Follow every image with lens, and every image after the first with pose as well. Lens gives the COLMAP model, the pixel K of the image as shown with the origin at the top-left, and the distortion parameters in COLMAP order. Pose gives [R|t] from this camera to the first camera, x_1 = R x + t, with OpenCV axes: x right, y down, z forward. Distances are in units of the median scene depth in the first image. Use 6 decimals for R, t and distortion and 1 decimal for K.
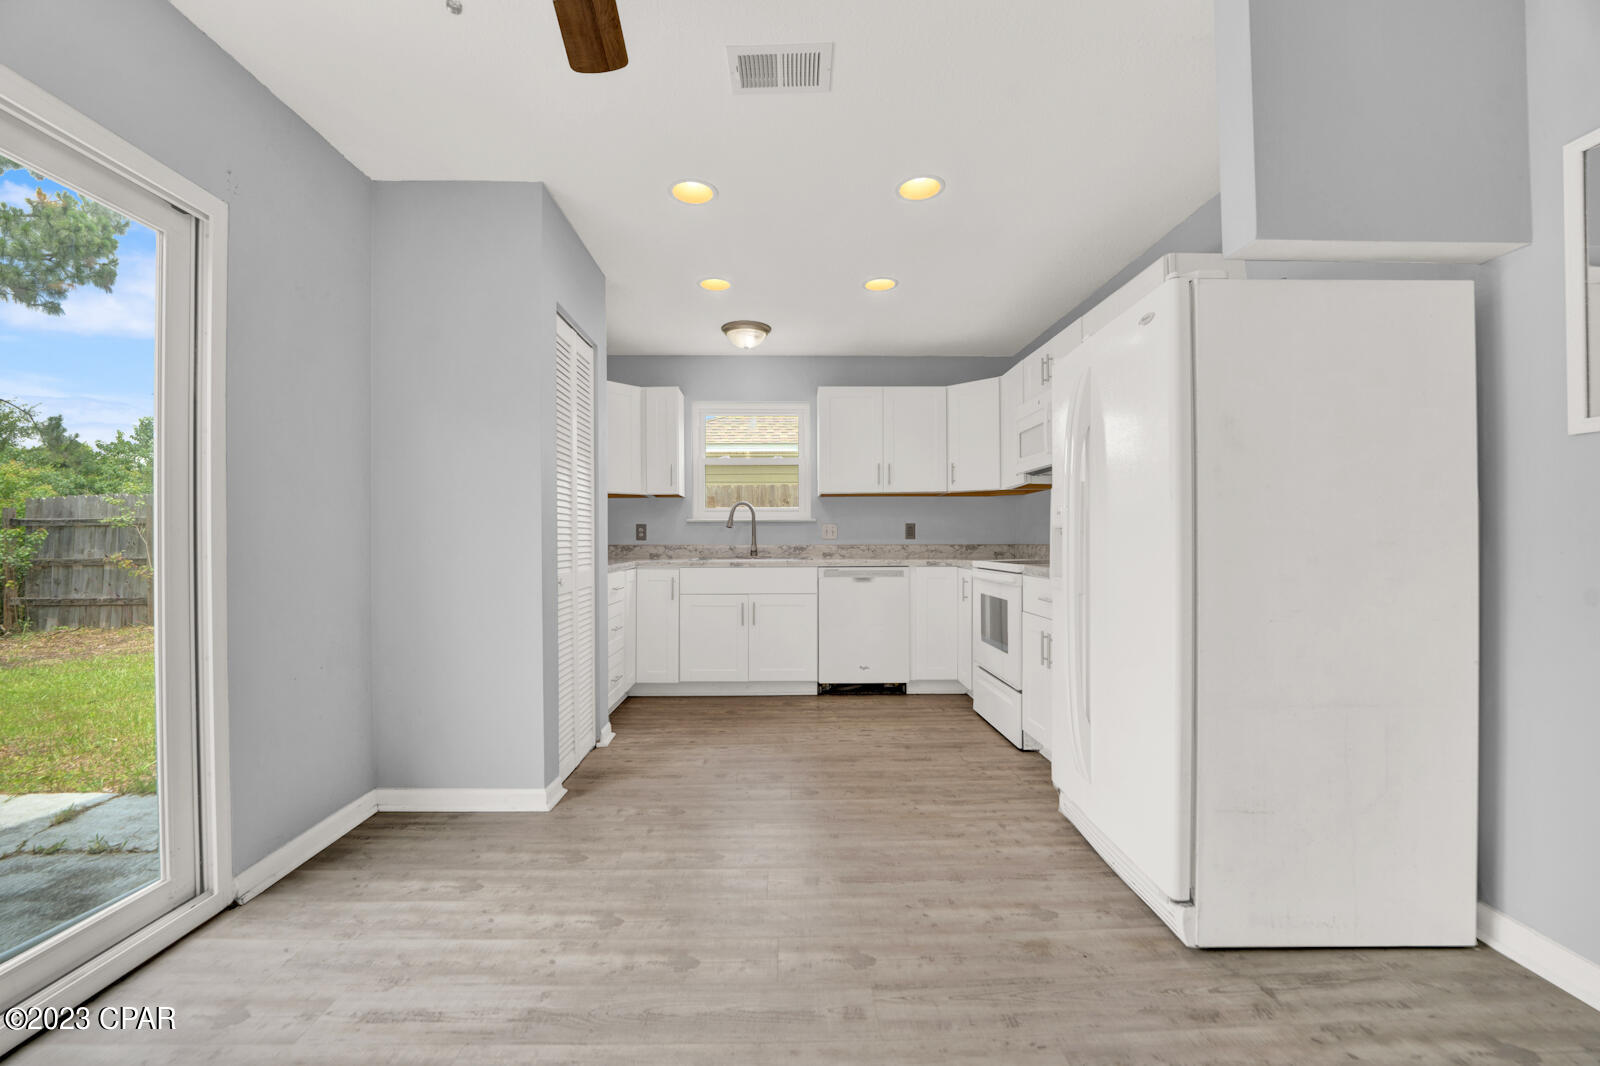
lens RADIAL K [[652.1, 0, 791.1], [0, 652.1, 539.6], [0, 0, 1]] dist [-0.028405, 0.003234]
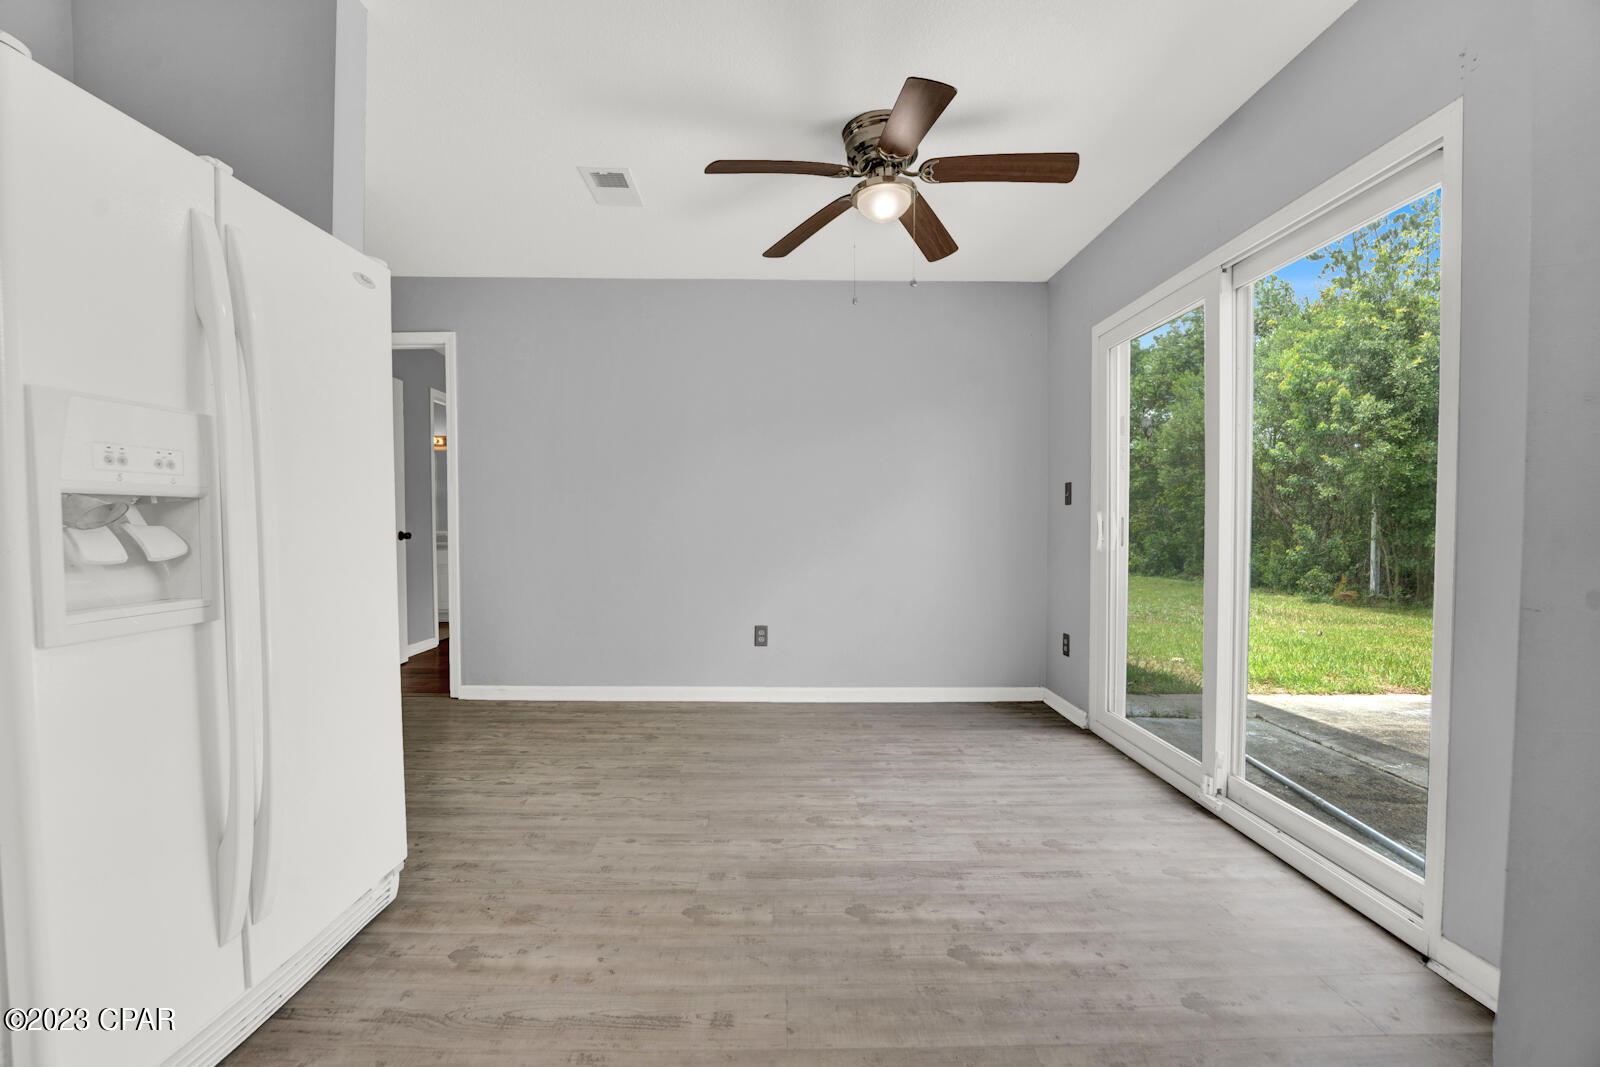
lens RADIAL K [[652.1, 0, 791.1], [0, 652.1, 540.1], [0, 0, 1]] dist [-0.028405, 0.003234]
pose [[-0.999991, 0.003042, 0.002972, -0.038359], [0.003115, 0.999684, 0.024962, 0.003240], [-0.002896, 0.024972, -0.999684, 1.421808]]
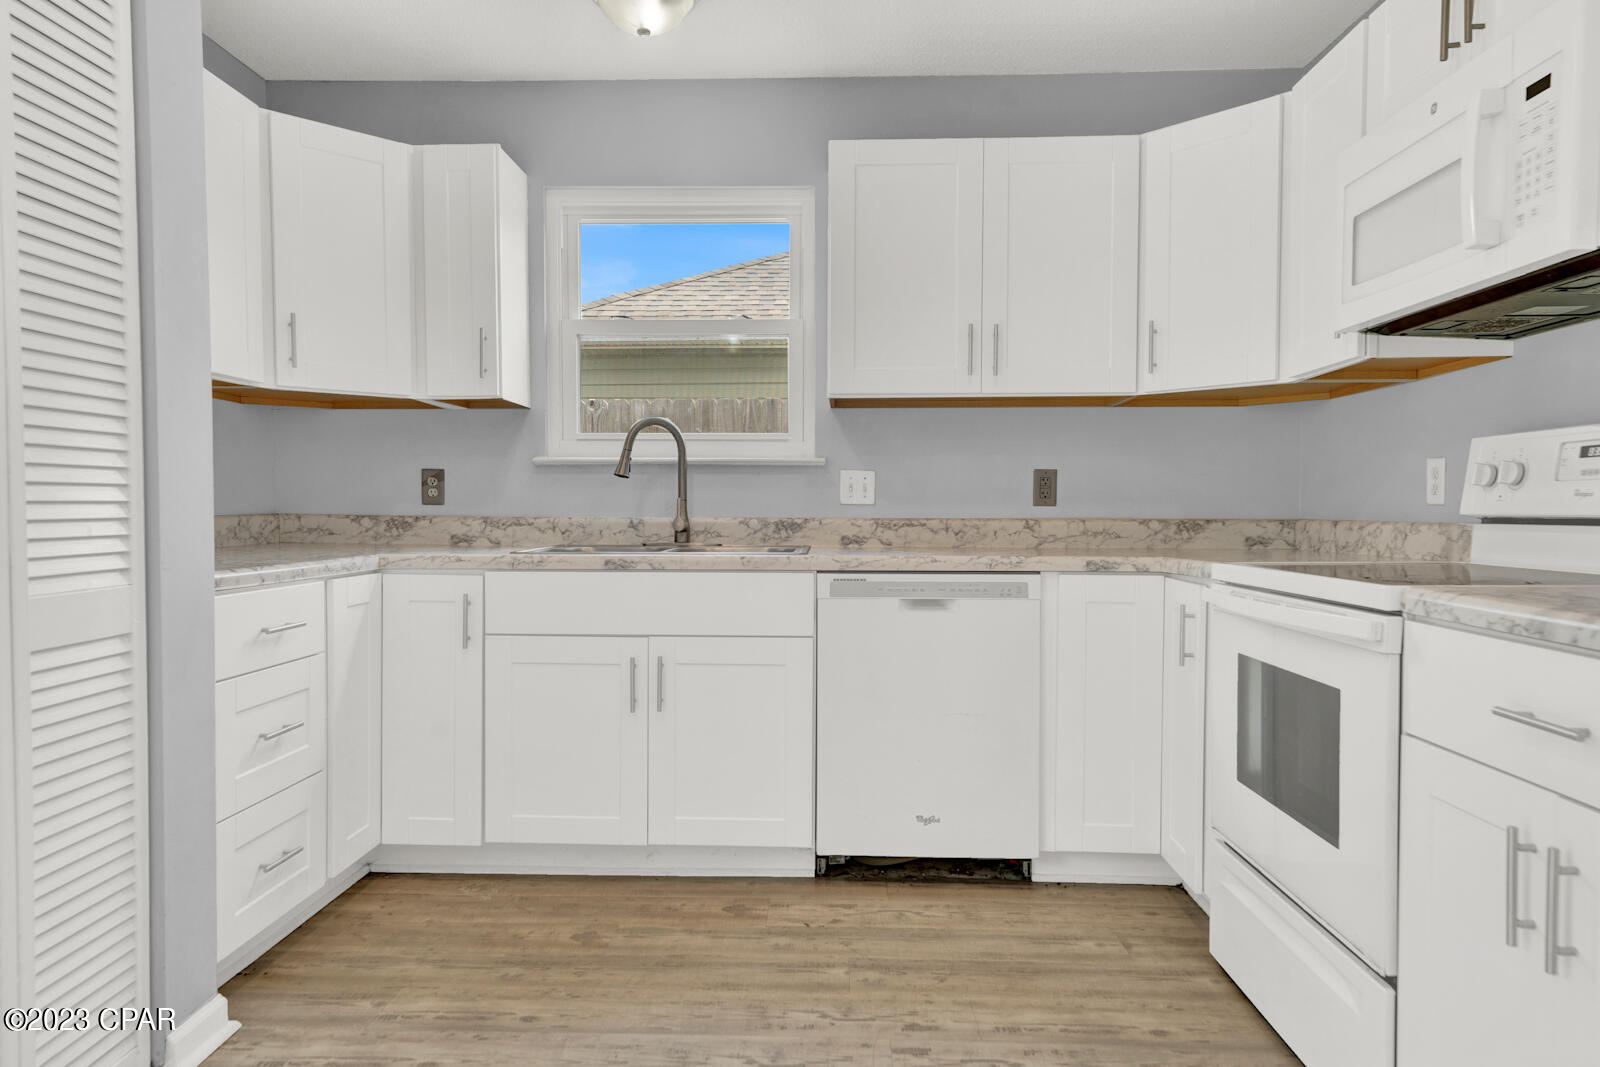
lens RADIAL K [[1040.1, 0, 790.8], [0, 1040.1, 537.3], [0, 0, 1]] dist [0.013679, 0.004571]
pose [[0.998394, 0.007776, -0.056116, 0.114256], [-0.006131, 0.999549, 0.029411, 0.001320], [0.056319, -0.029020, 0.997991, 0.641180]]
